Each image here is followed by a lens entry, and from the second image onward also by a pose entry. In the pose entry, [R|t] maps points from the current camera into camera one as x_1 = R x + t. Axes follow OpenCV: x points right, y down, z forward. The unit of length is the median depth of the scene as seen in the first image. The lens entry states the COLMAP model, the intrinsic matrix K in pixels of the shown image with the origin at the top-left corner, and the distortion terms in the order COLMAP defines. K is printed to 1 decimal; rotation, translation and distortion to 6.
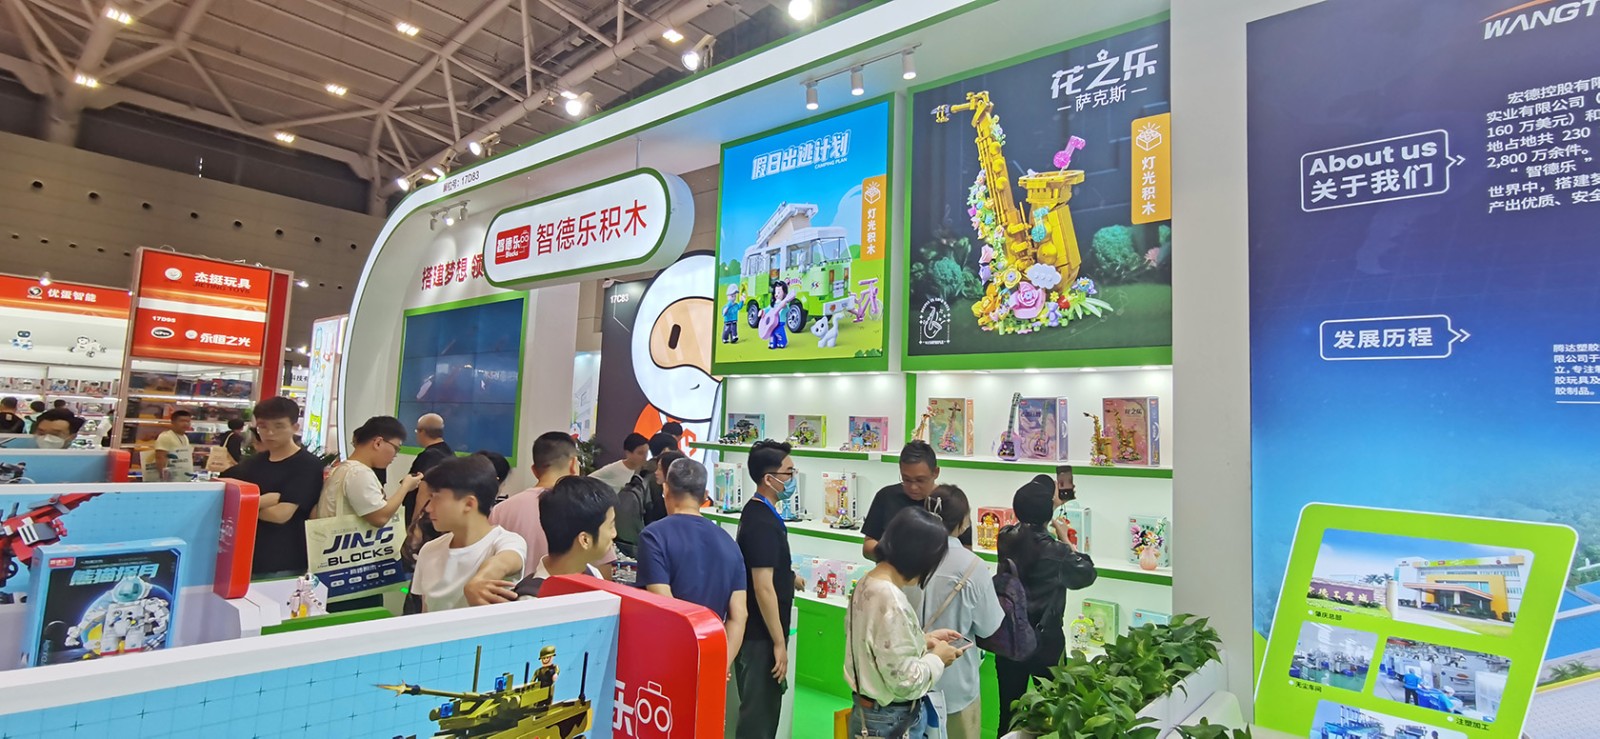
lens RADIAL K [[785.1, 0, 818.3], [0, 785.1, 367.9], [0, 0, 1]] dist [-0.028149, 0.014324]
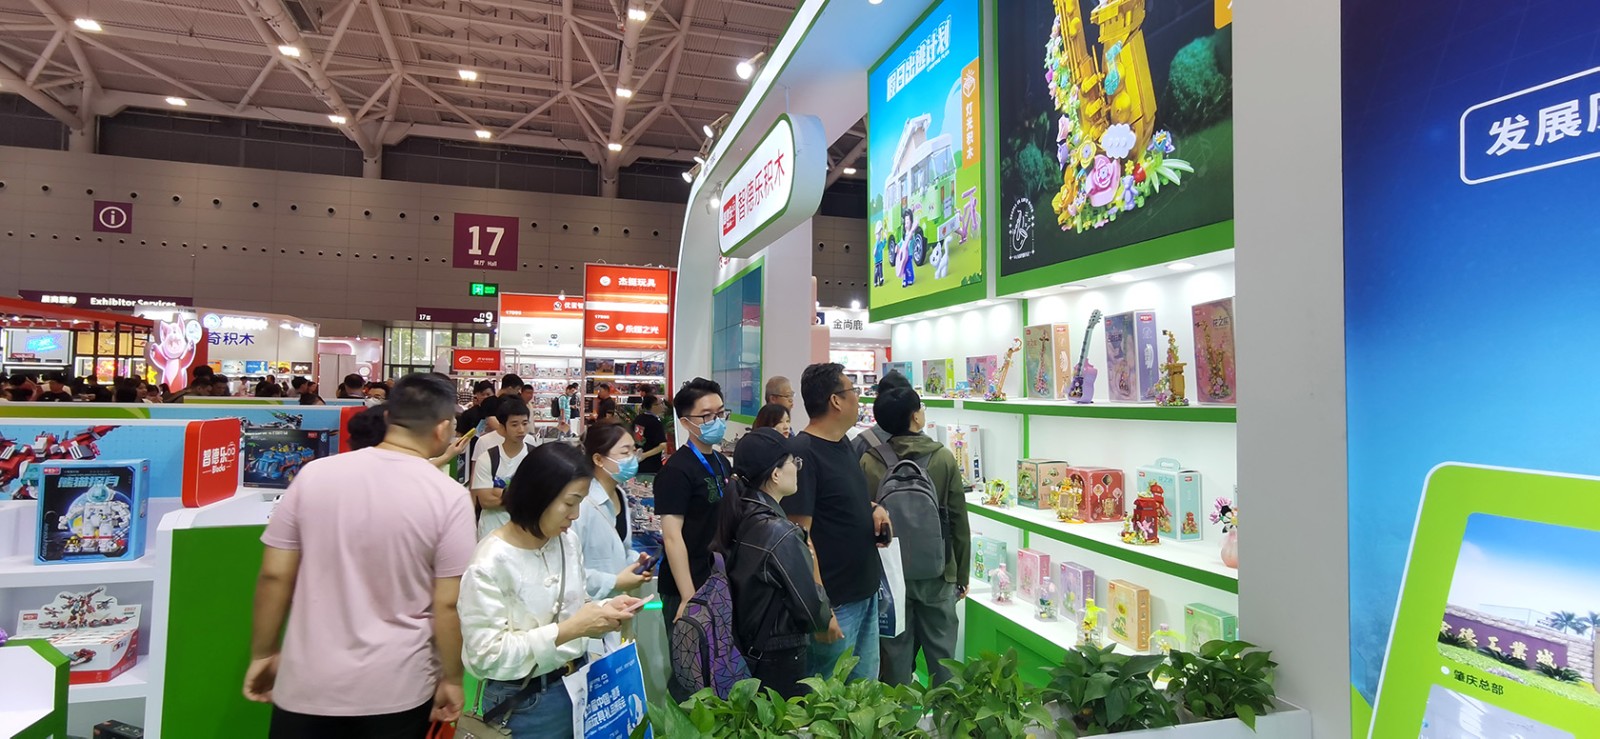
lens RADIAL K [[785.1, 0, 793.1], [0, 785.1, 357.5], [0, 0, 1]] dist [-0.028149, 0.014324]
pose [[0.833190, -0.051298, -0.550602, 0.388292], [0.065734, 0.997816, 0.006508, 0.049336], [0.549066, -0.041616, 0.834742, 0.227157]]
